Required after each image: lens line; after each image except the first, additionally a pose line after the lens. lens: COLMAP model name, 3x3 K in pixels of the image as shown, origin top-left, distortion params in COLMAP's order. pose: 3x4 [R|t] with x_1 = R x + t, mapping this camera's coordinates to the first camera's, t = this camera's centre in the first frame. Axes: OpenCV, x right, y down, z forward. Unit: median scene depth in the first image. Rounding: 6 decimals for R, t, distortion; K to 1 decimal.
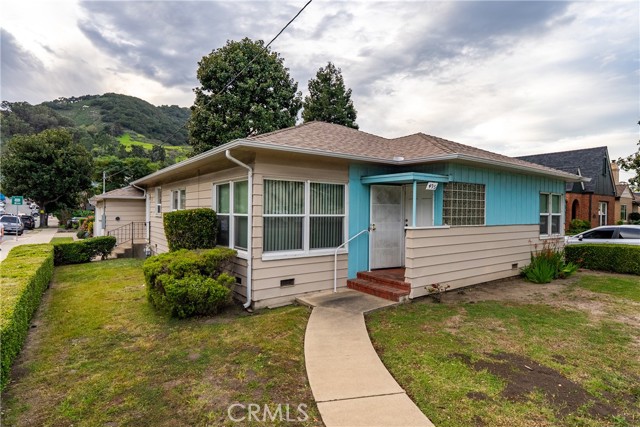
lens RADIAL K [[347.3, 0, 320.0], [0, 347.3, 213.5], [0, 0, 1]] dist [-0.002217, 0.000802]
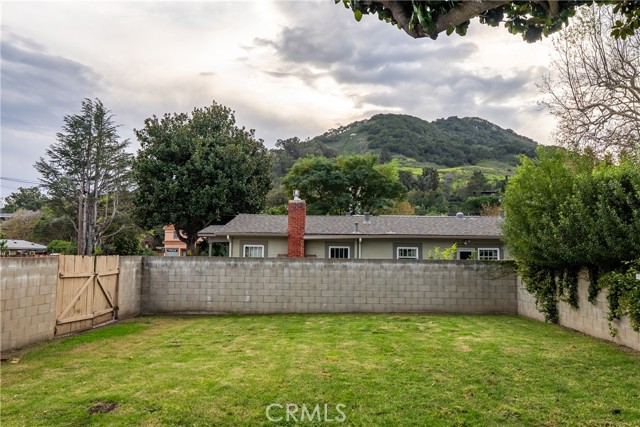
lens RADIAL K [[481.8, 0, 320.0], [0, 481.8, 213.5], [0, 0, 1]] dist [0.003548, 0.000184]
pose [[0.783010, -0.054399, -0.619626, -0.262383], [-0.005535, 0.995520, -0.094393, 0.007731], [0.621984, 0.077340, 0.779201, 0.943140]]
